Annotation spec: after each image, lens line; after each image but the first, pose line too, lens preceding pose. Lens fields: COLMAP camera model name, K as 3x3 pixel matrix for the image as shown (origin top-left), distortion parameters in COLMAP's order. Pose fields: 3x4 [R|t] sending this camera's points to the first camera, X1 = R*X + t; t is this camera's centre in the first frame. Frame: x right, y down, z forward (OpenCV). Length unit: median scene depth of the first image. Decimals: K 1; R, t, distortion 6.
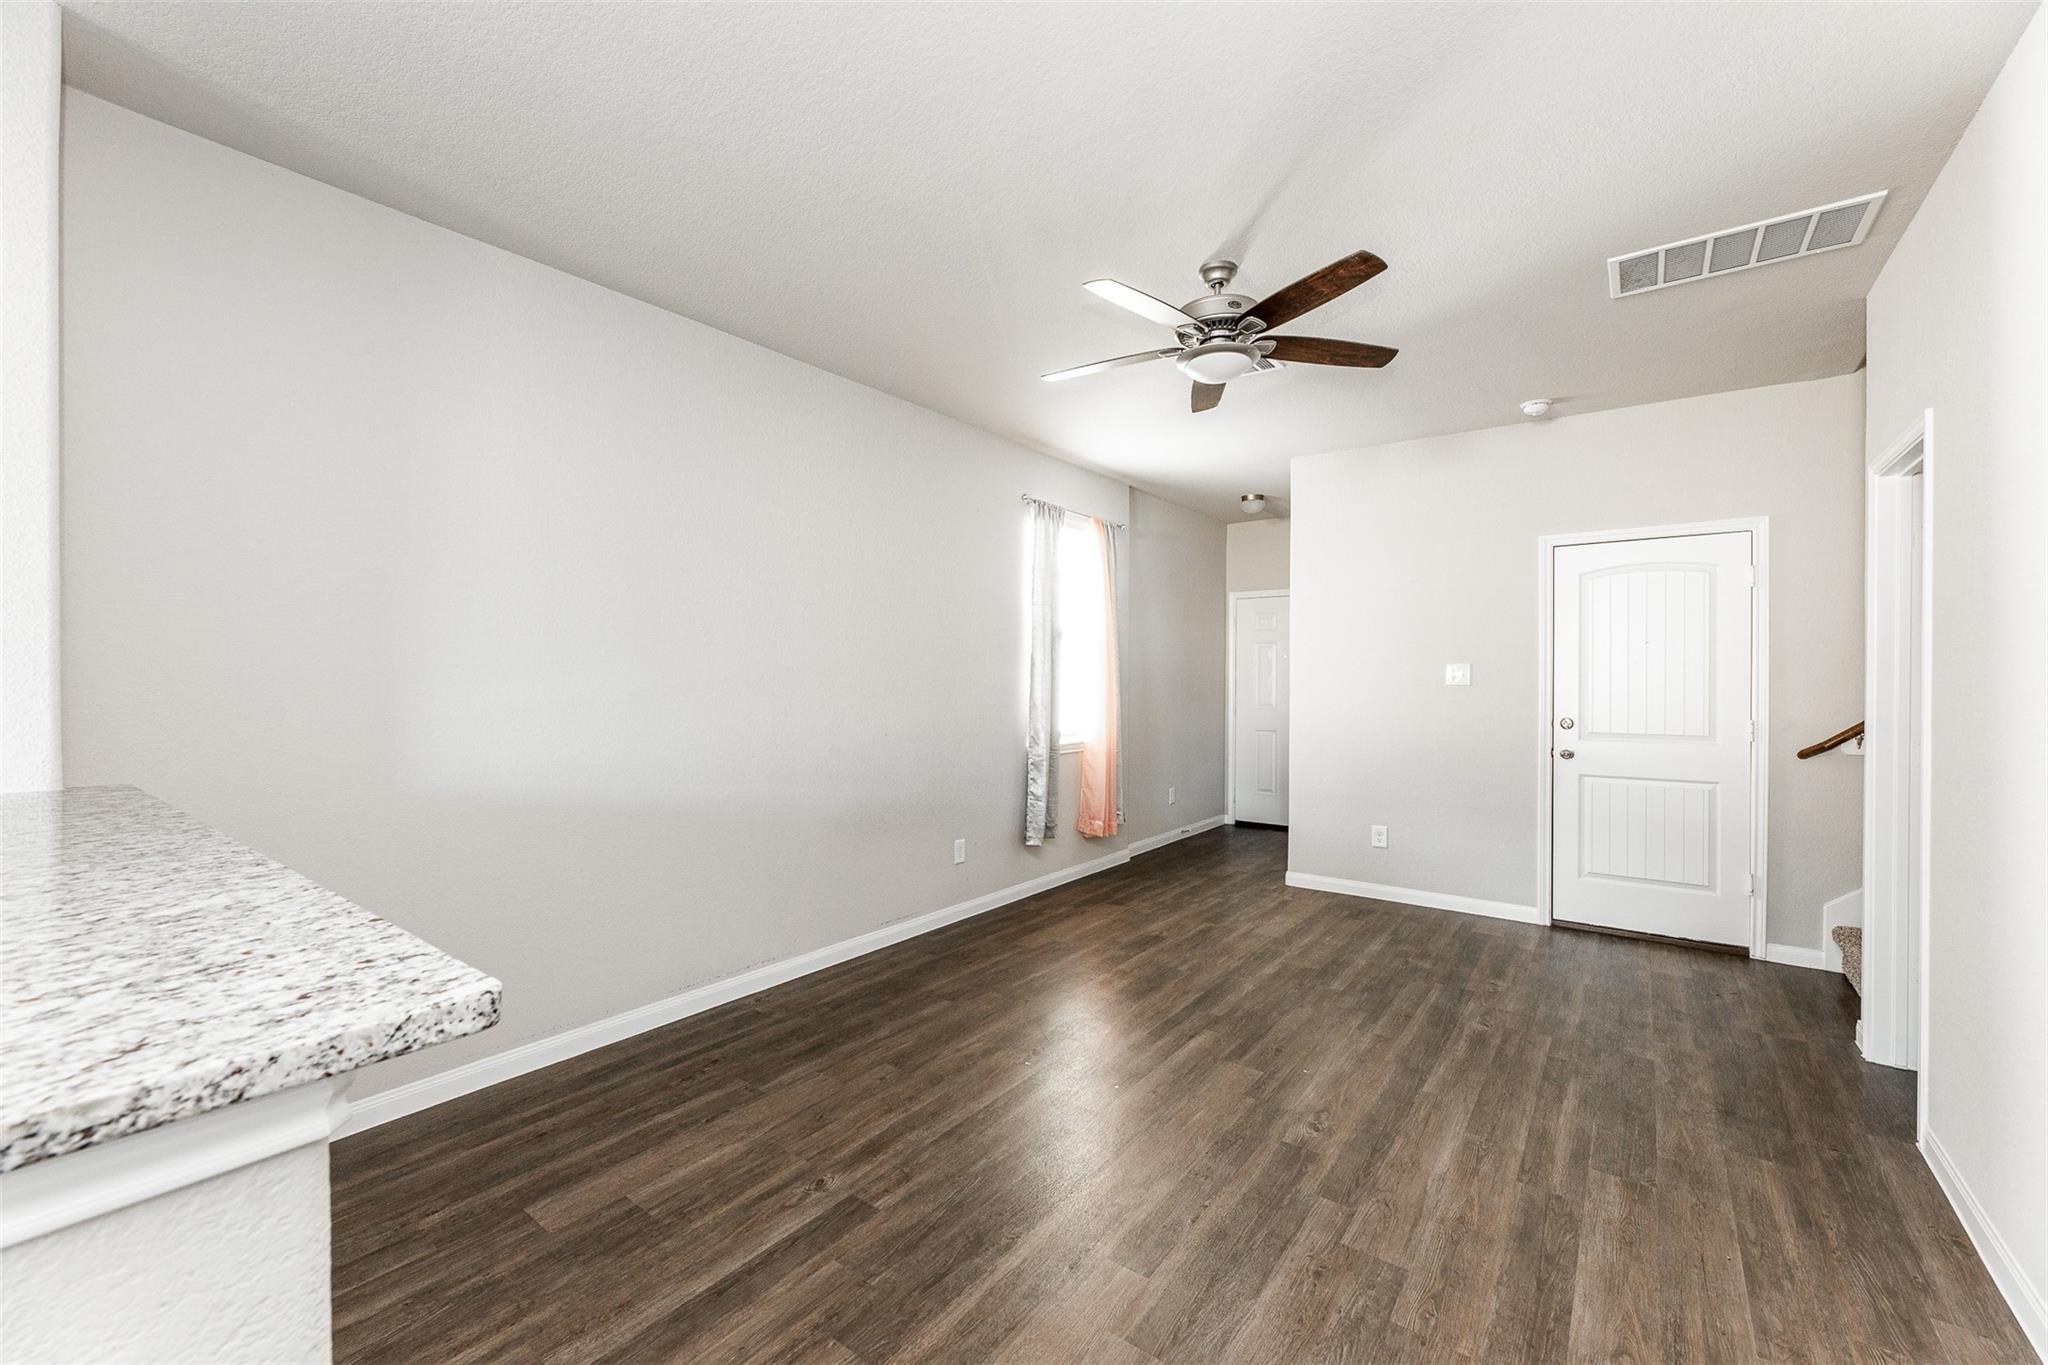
lens RADIAL K [[826.0, 0, 1024.0], [0, 826.0, 682.5], [0, 0, 1]] dist [-0.000127, -0.000611]
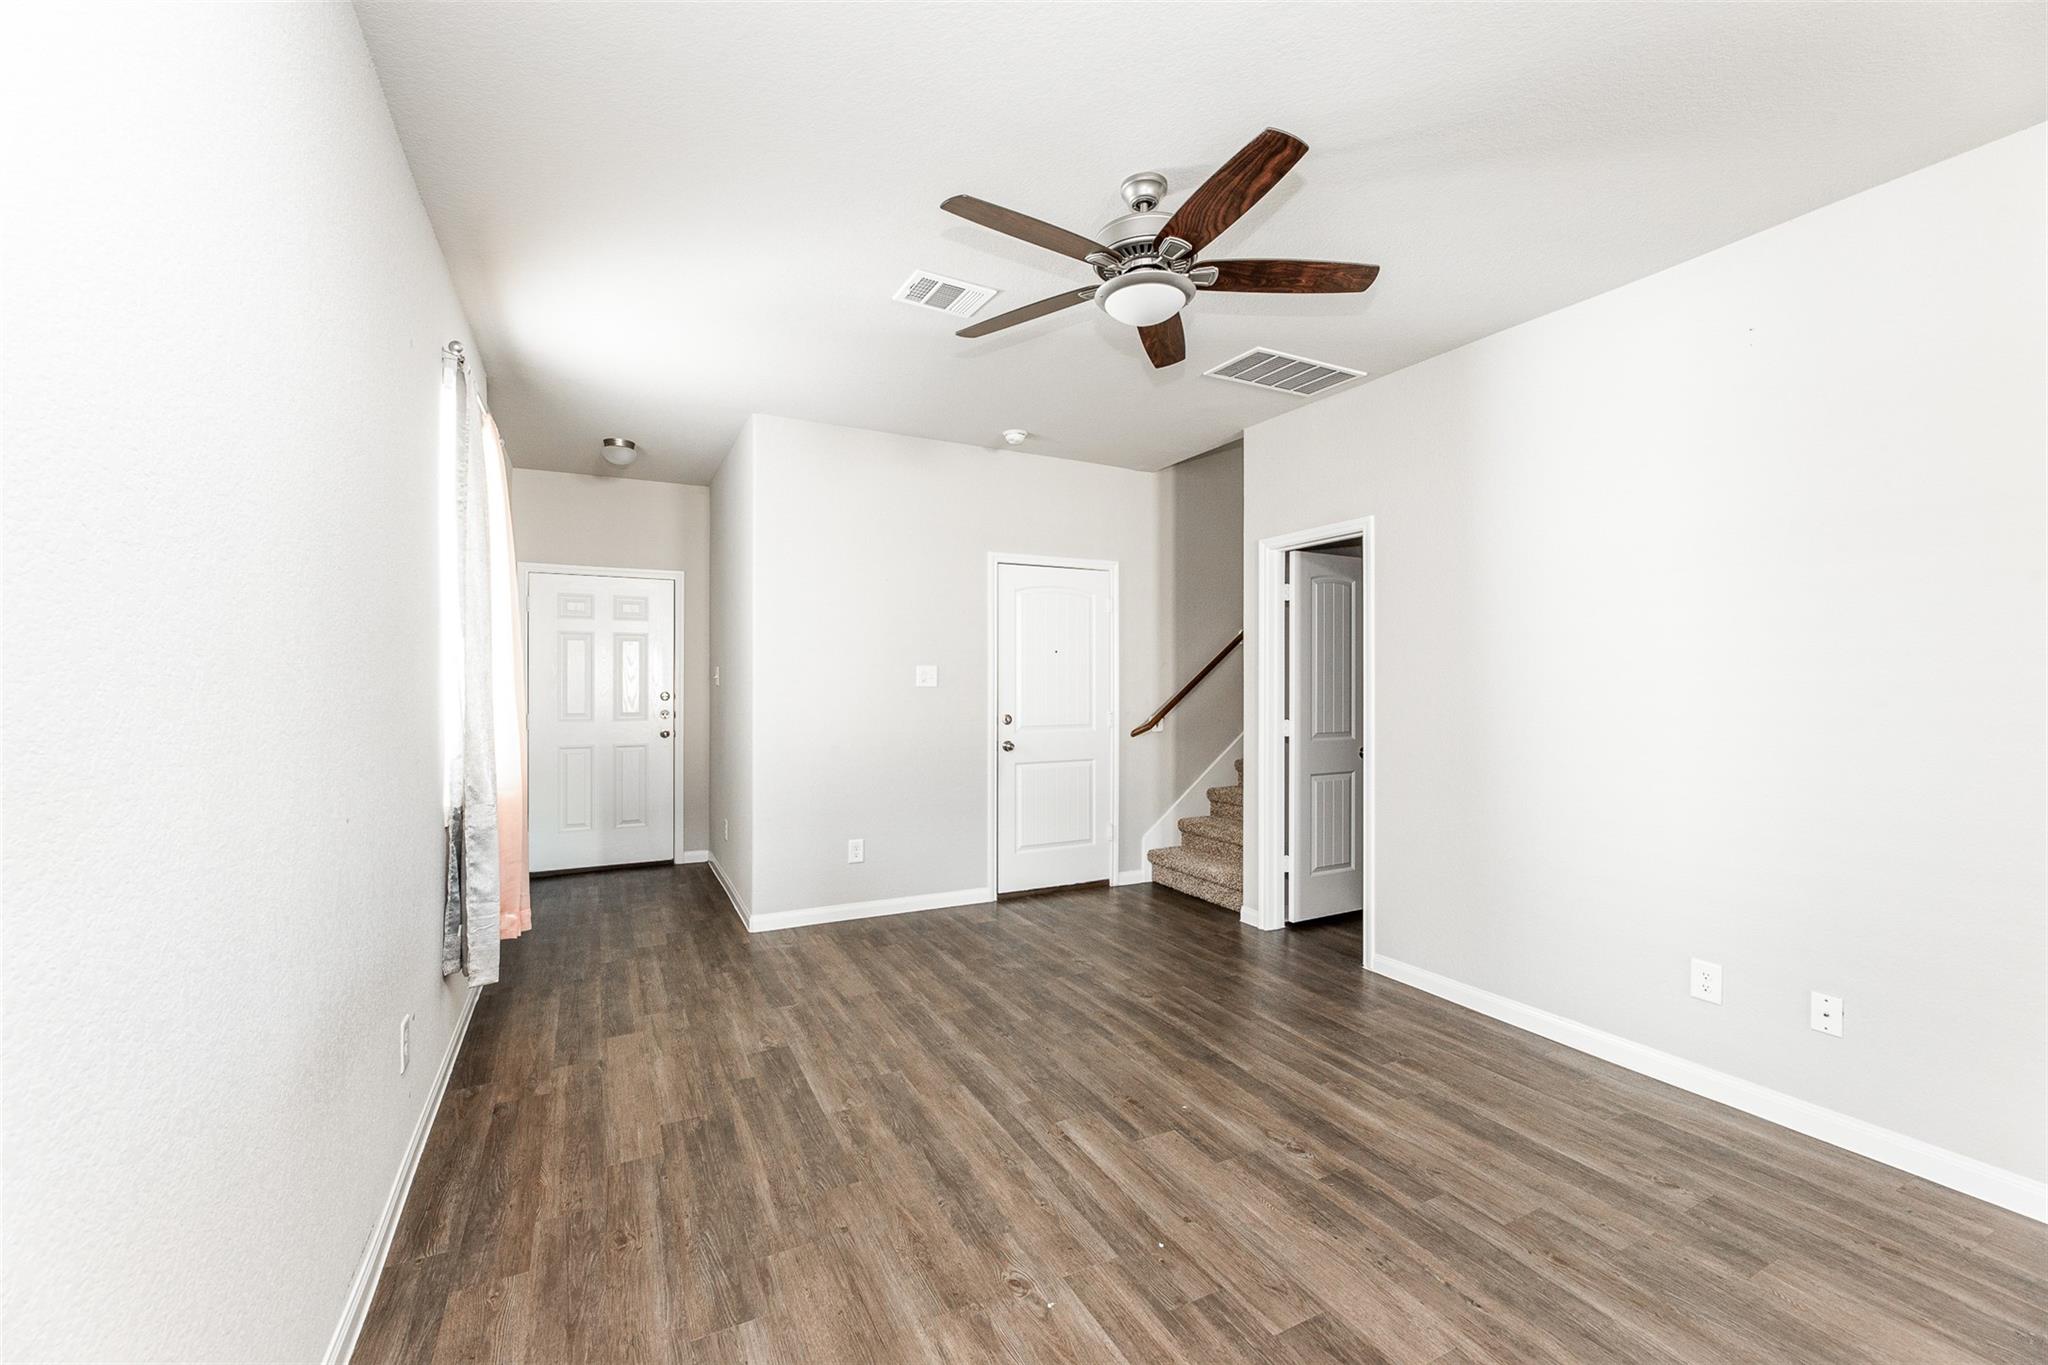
lens RADIAL K [[826.0, 0, 1024.0], [0, 826.0, 682.5], [0, 0, 1]] dist [-0.000127, -0.000611]
pose [[0.438237, -0.003510, 0.898853, -0.381397], [0.004390, 0.999989, 0.001764, -0.003654], [-0.898849, 0.003173, 0.438247, 0.510285]]
